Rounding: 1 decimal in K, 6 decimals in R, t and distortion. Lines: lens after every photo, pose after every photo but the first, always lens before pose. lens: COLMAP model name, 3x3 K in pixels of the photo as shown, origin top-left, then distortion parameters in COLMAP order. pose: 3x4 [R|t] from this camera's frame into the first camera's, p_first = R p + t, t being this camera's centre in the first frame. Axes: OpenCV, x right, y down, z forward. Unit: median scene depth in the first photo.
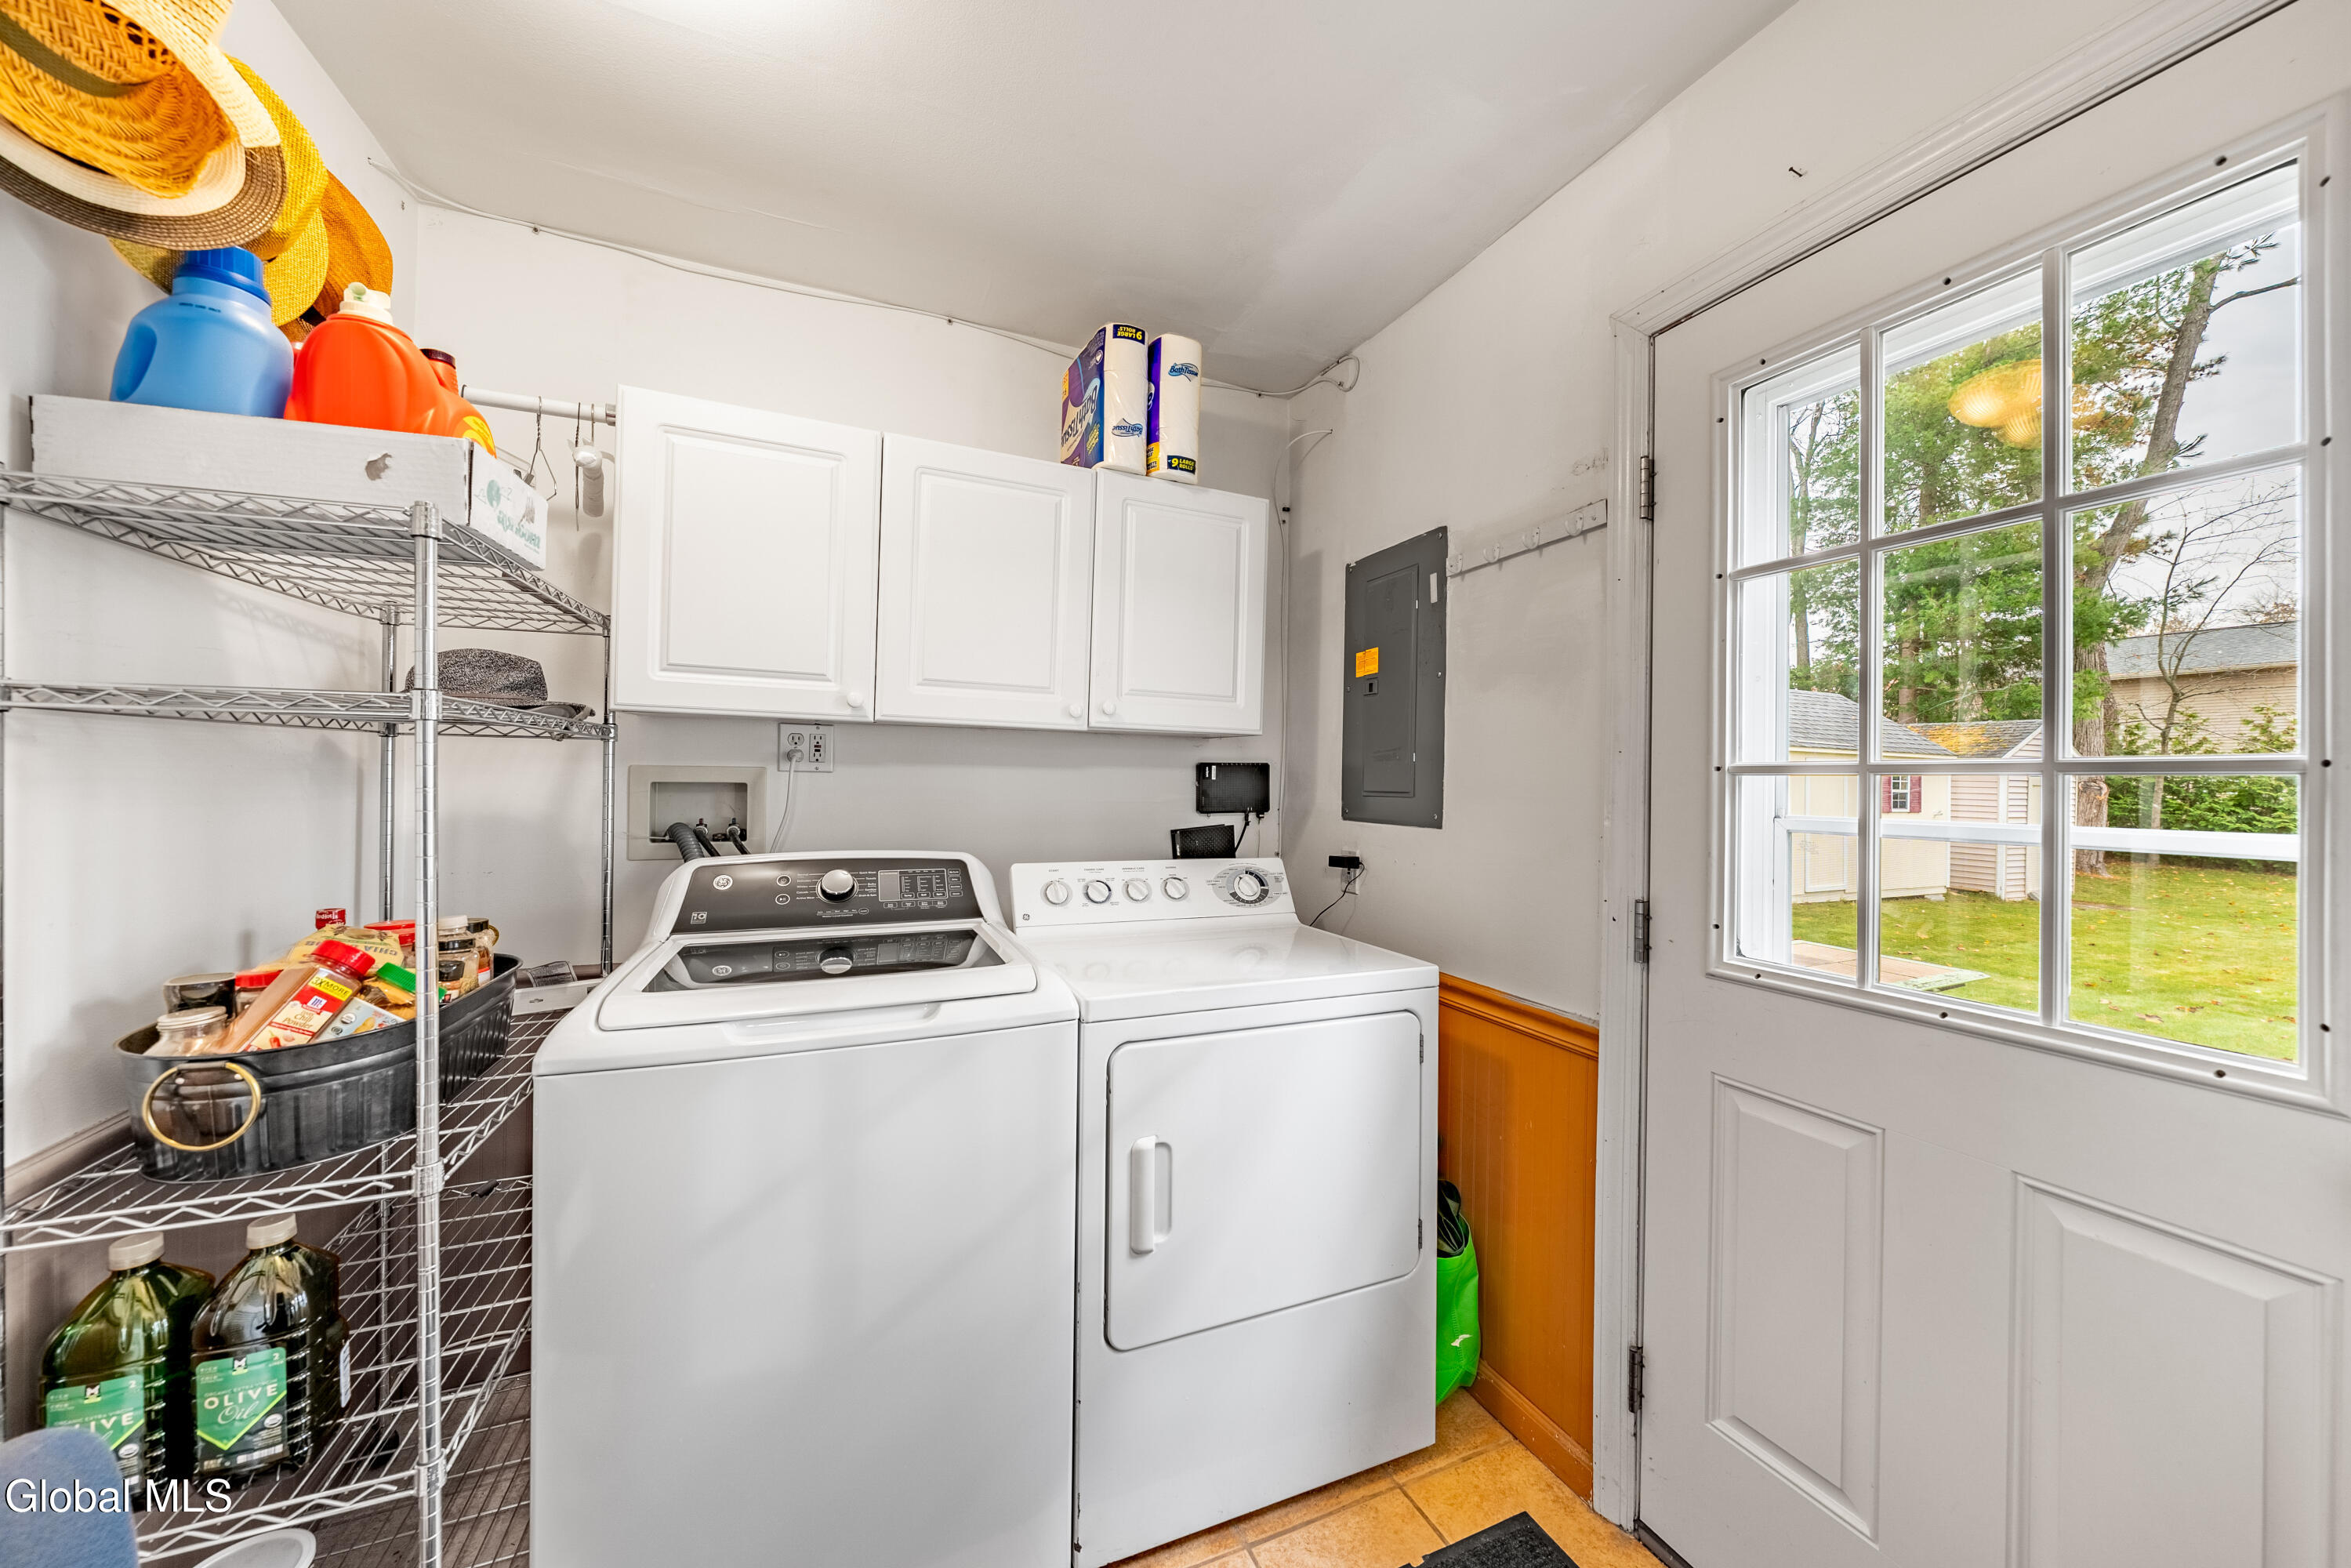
lens RADIAL K [[810.6, 0, 1159.7], [0, 810.6, 785.2], [0, 0, 1]] dist [-0.002568, -0.000003]
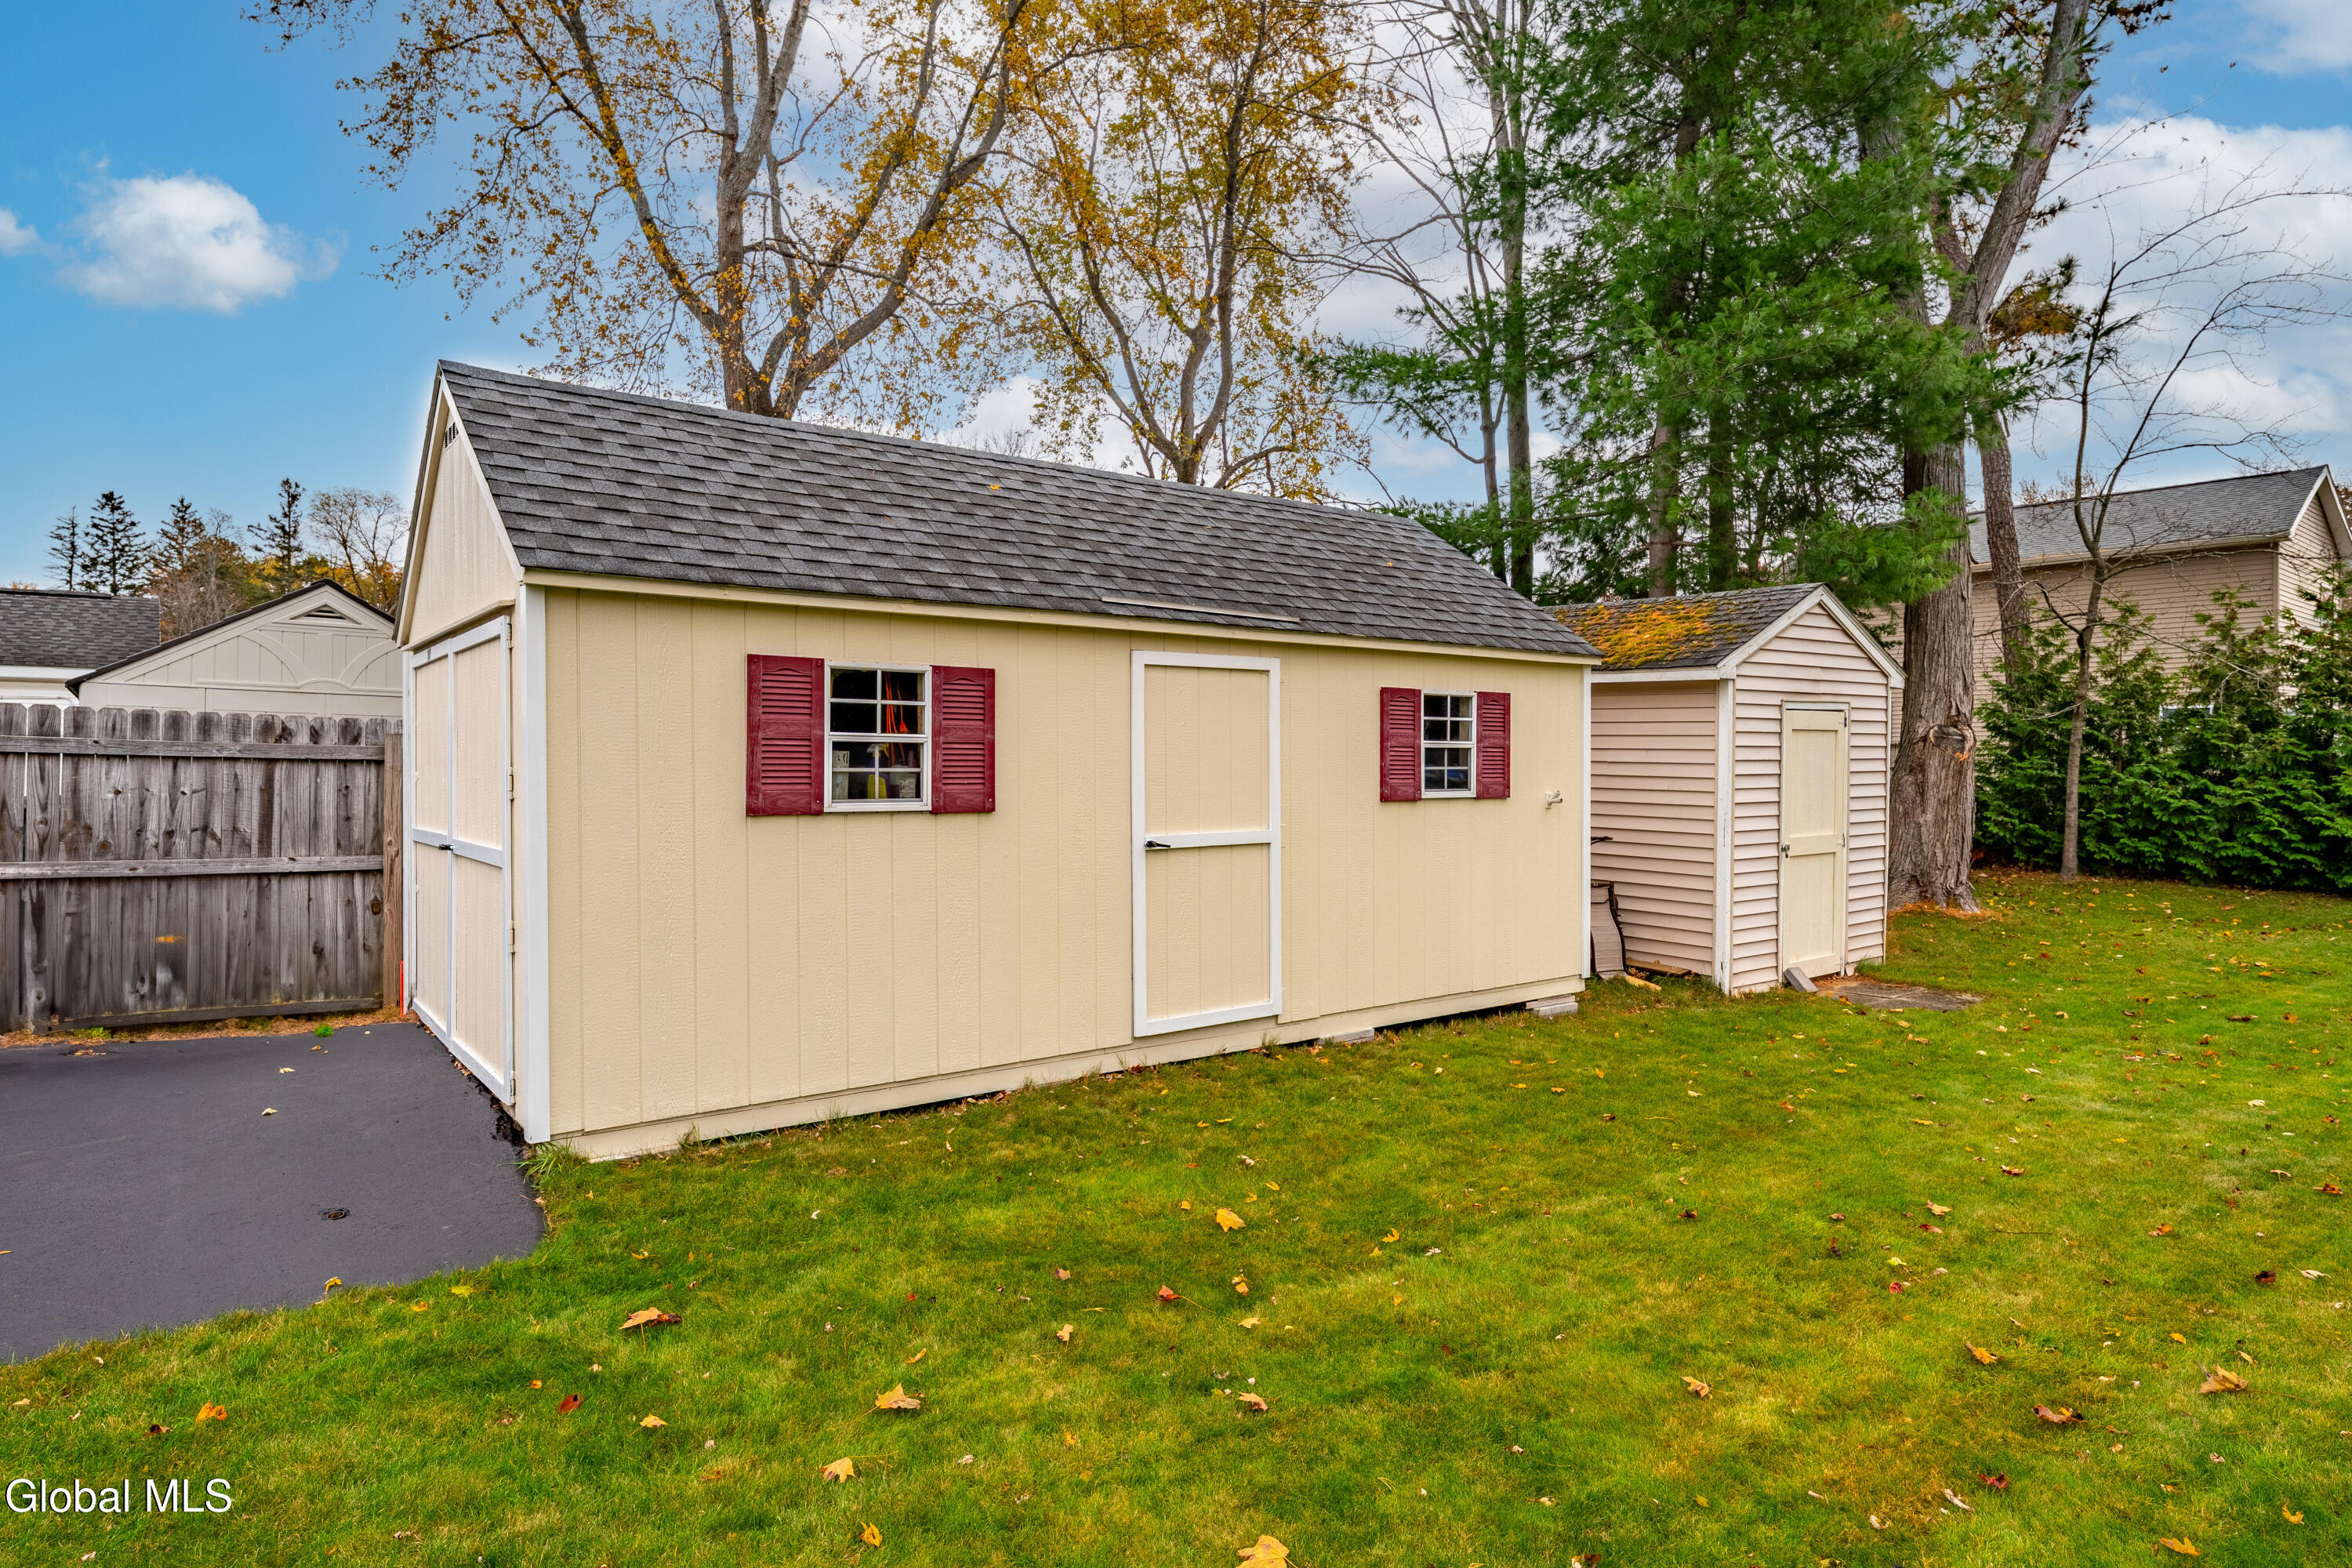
lens RADIAL K [[1281.5, 0, 1179.2], [0, 1281.5, 778.4], [0, 0, 1]] dist [0.006418, -0.000211]
pose [[0.971528, -0.020010, 0.236078, 0.444868], [0.017484, 0.999765, 0.012787, 0.009399], [-0.236278, -0.008296, 0.971650, 0.297760]]
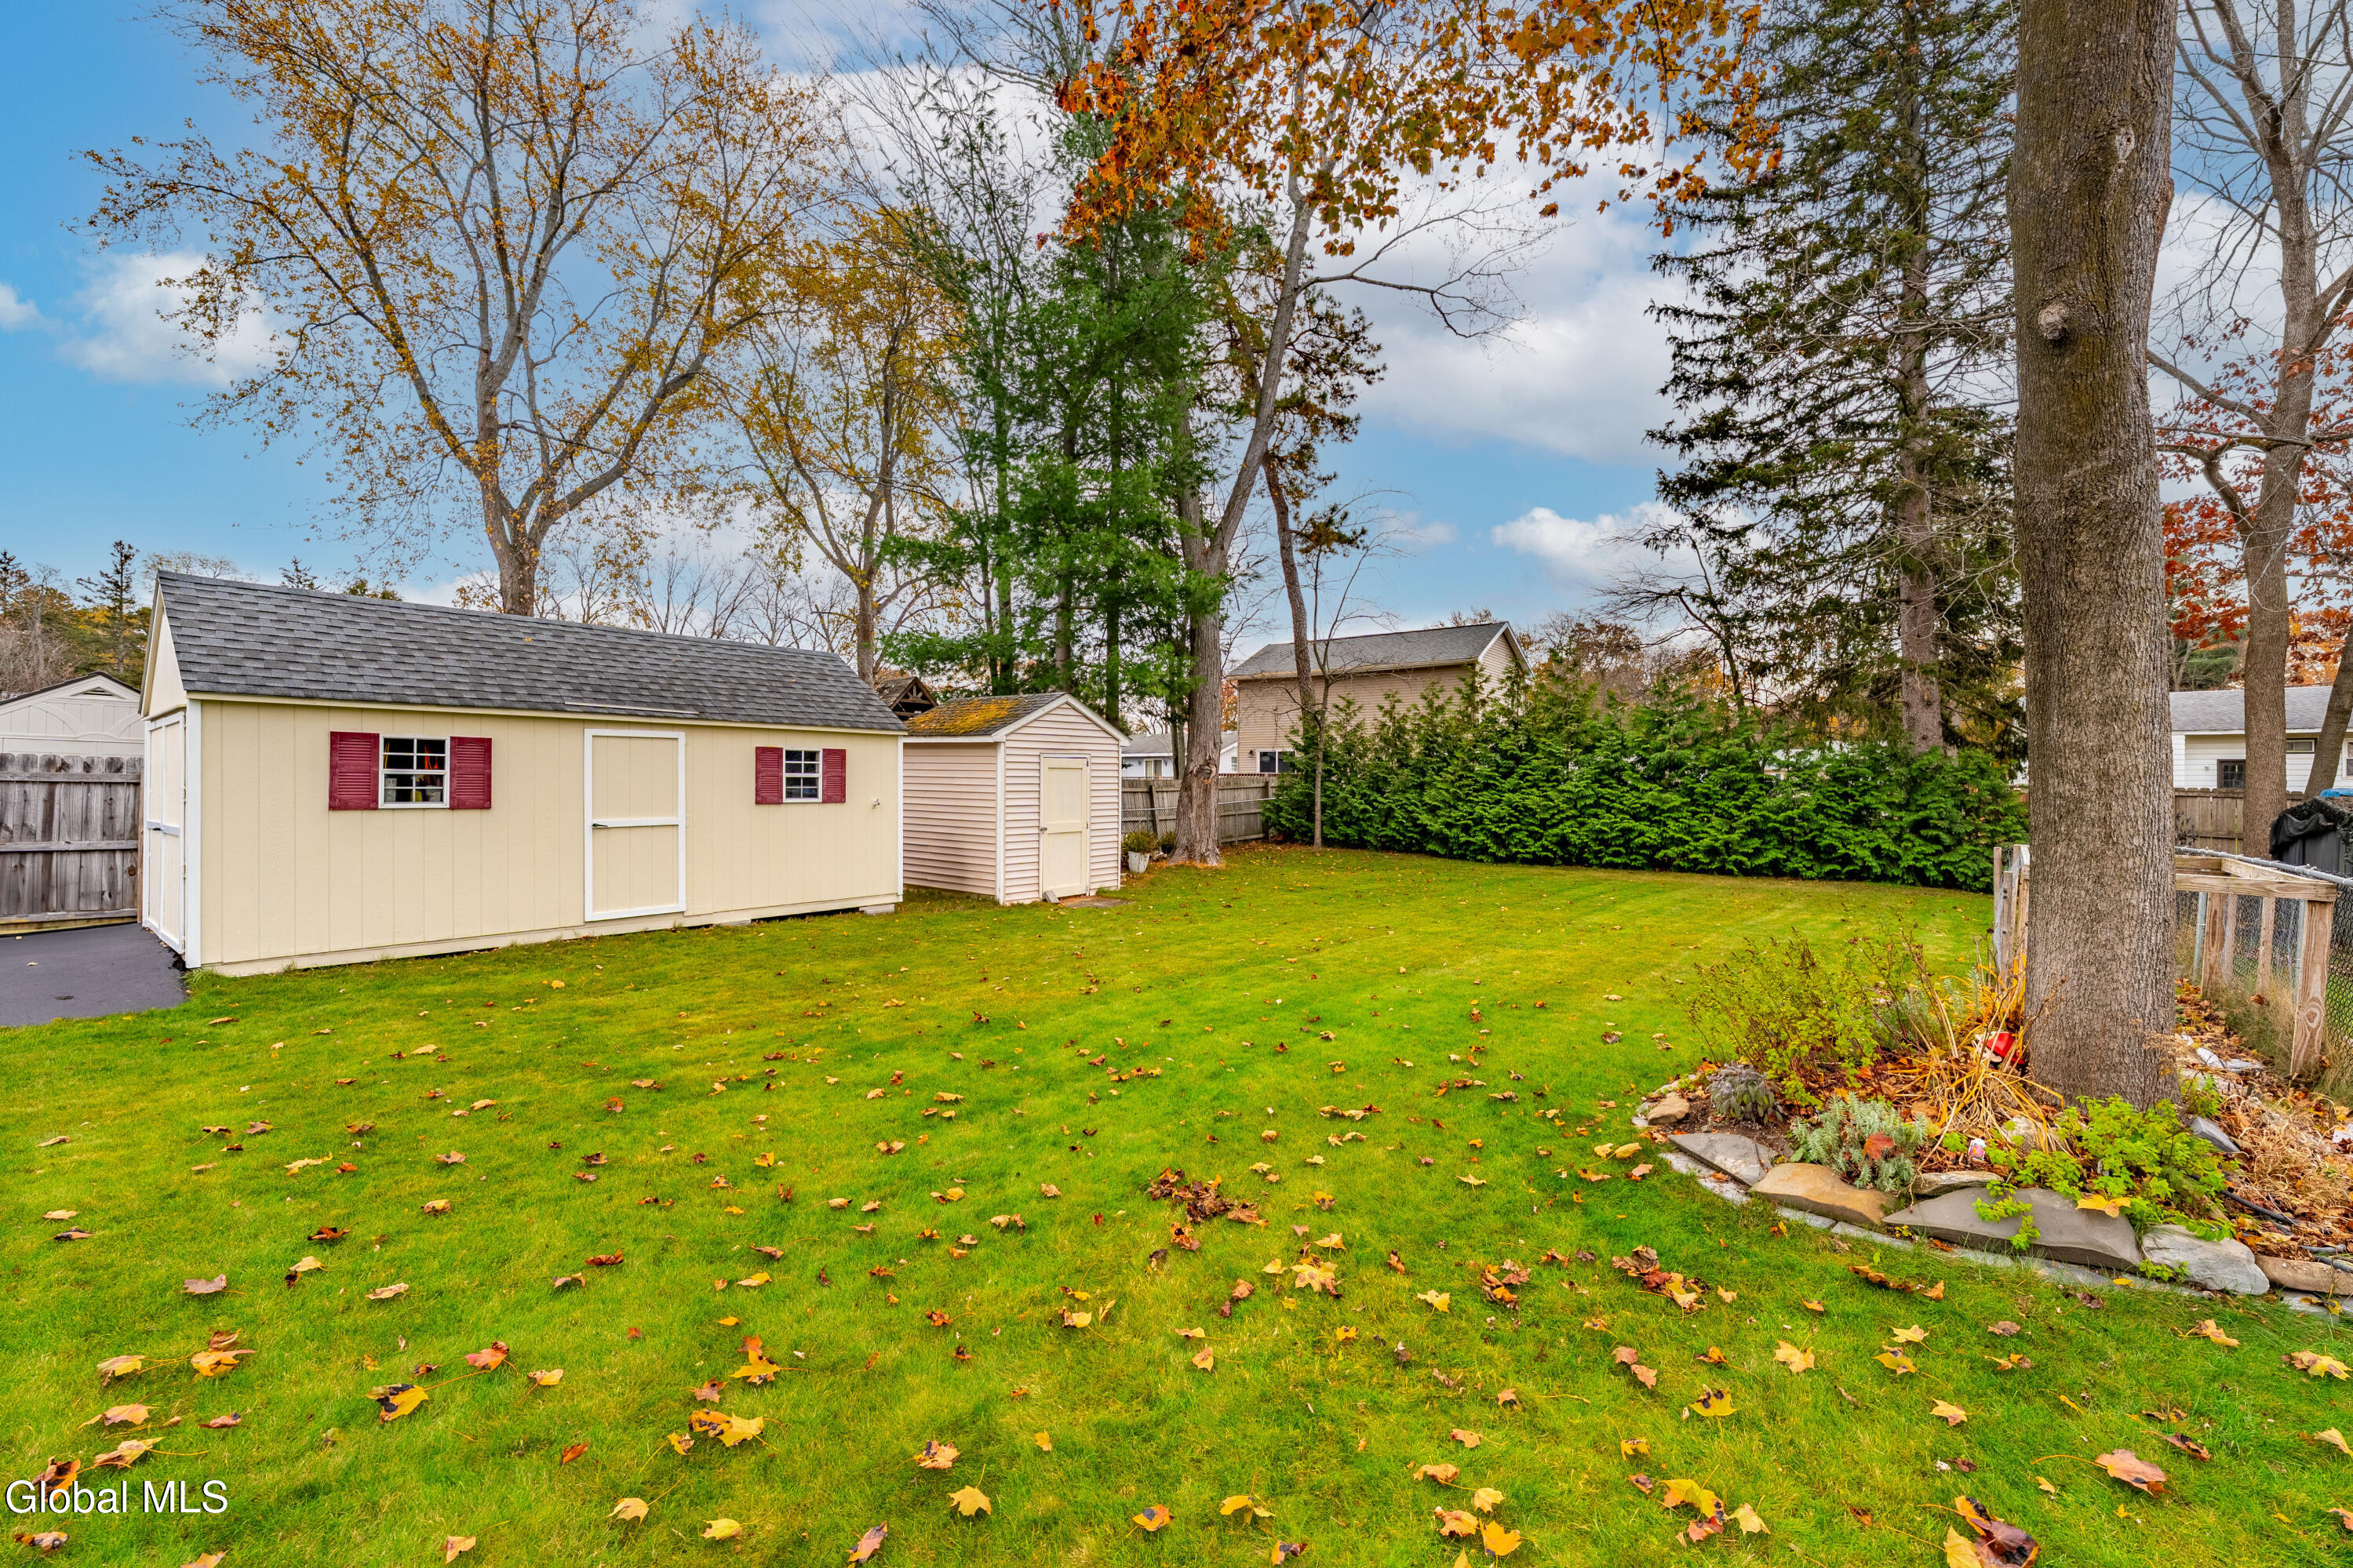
lens RADIAL K [[943.0, 0, 1194.6], [0, 943.0, 780.3], [0, 0, 1]] dist [-0.001341, 0.000163]
pose [[0.886438, -0.013937, 0.462637, 0.574171], [0.016066, 0.999871, -0.000663, 0.012898], [-0.462568, 0.008020, 0.886548, 0.025460]]
